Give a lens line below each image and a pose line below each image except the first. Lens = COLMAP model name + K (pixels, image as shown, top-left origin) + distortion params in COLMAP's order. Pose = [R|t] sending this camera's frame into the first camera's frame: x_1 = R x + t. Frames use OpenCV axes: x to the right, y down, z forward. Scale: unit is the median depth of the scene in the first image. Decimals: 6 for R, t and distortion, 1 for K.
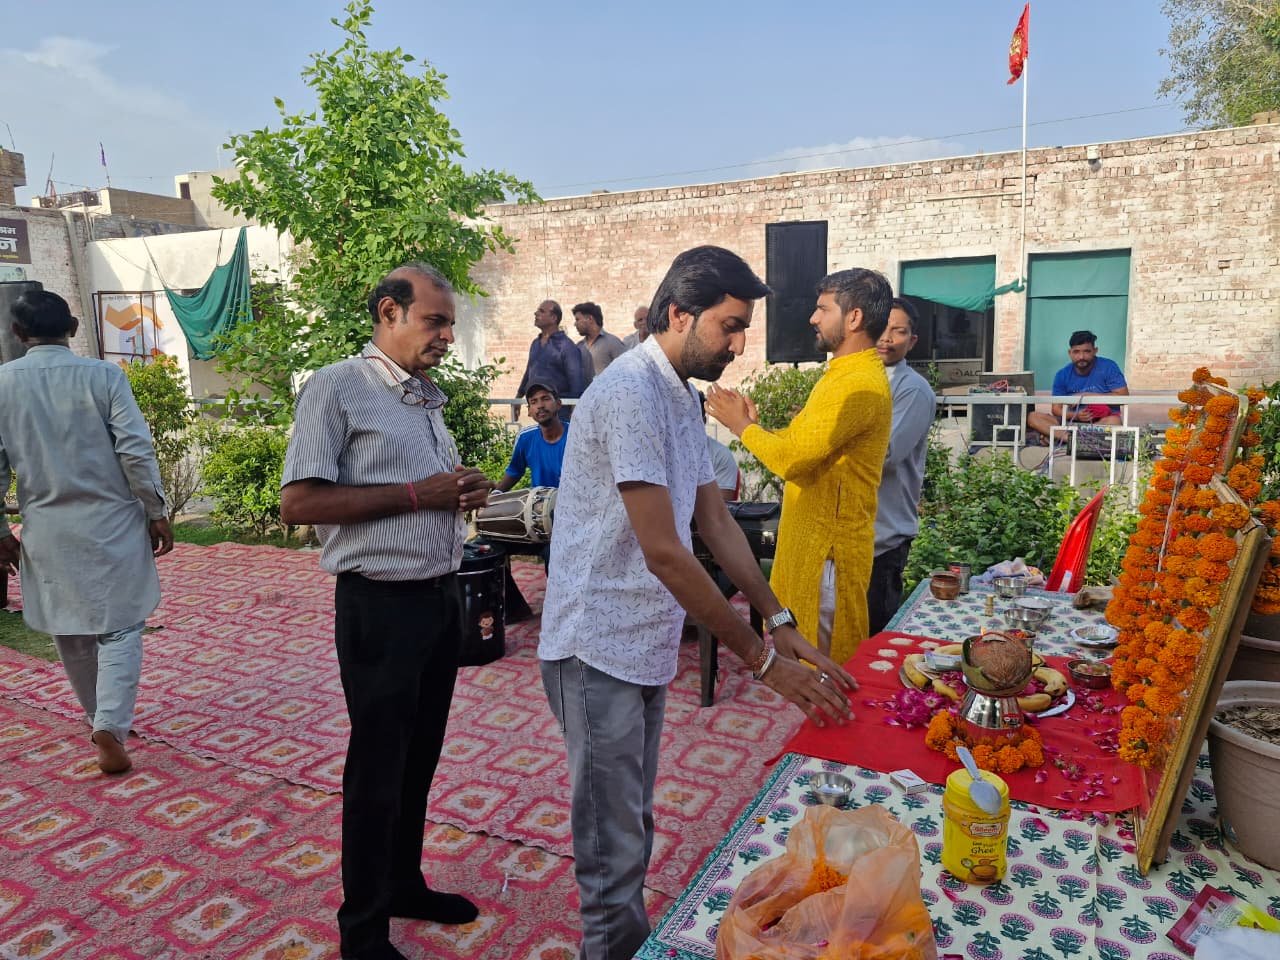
lens RADIAL K [[825.0, 0, 641.6], [0, 825.0, 486.7], [0, 0, 1]] dist [0.018344, -0.011250]
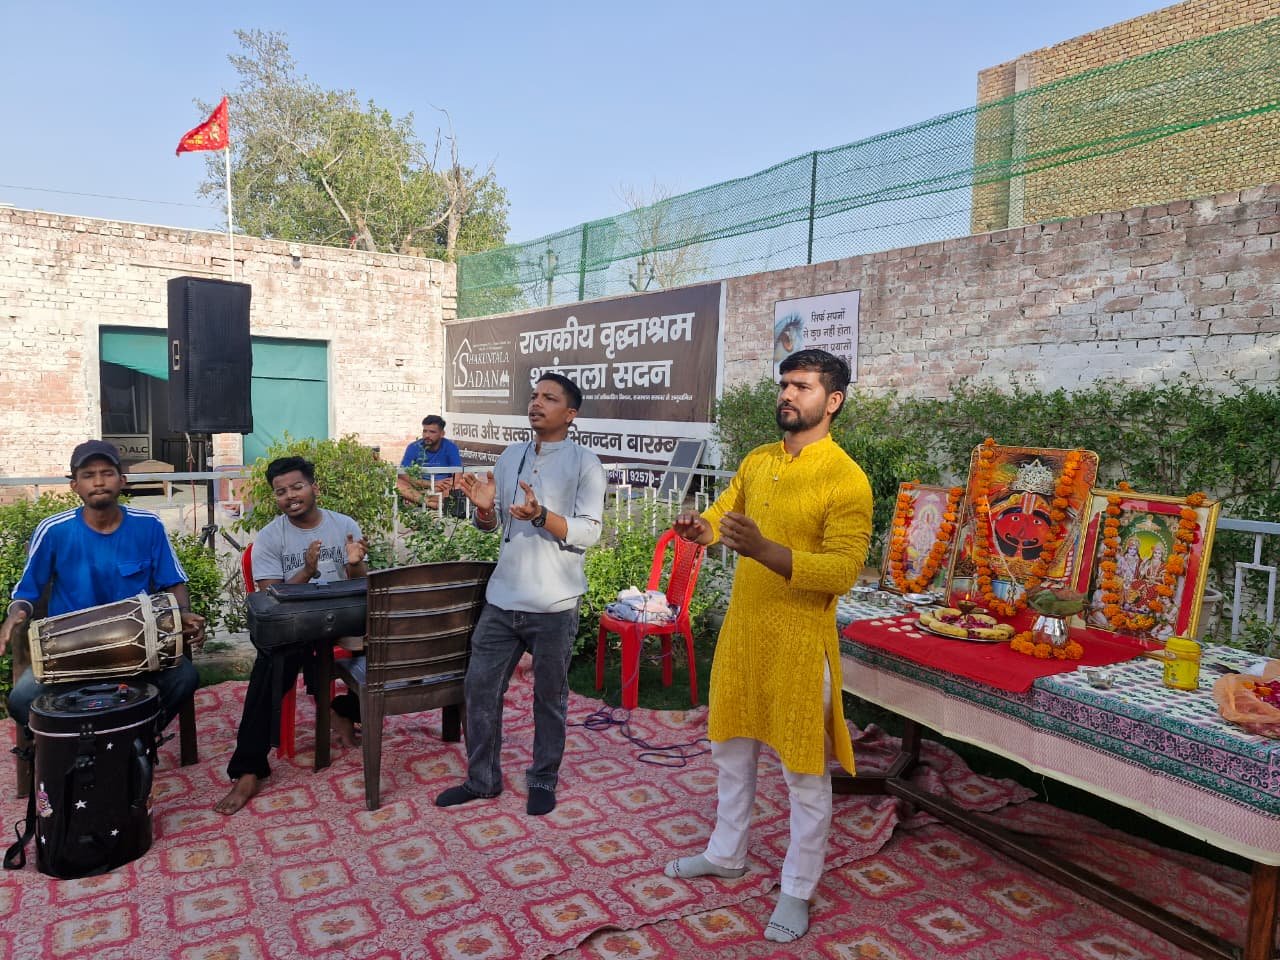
lens RADIAL K [[825.0, 0, 639.7], [0, 825.0, 469.6], [0, 0, 1]] dist [0.018344, -0.011250]
pose [[0.558286, -0.018837, 0.829435, -0.112883], [0.114113, 0.991984, -0.054281, -0.004773], [-0.821763, 0.124954, 0.555960, 0.052847]]
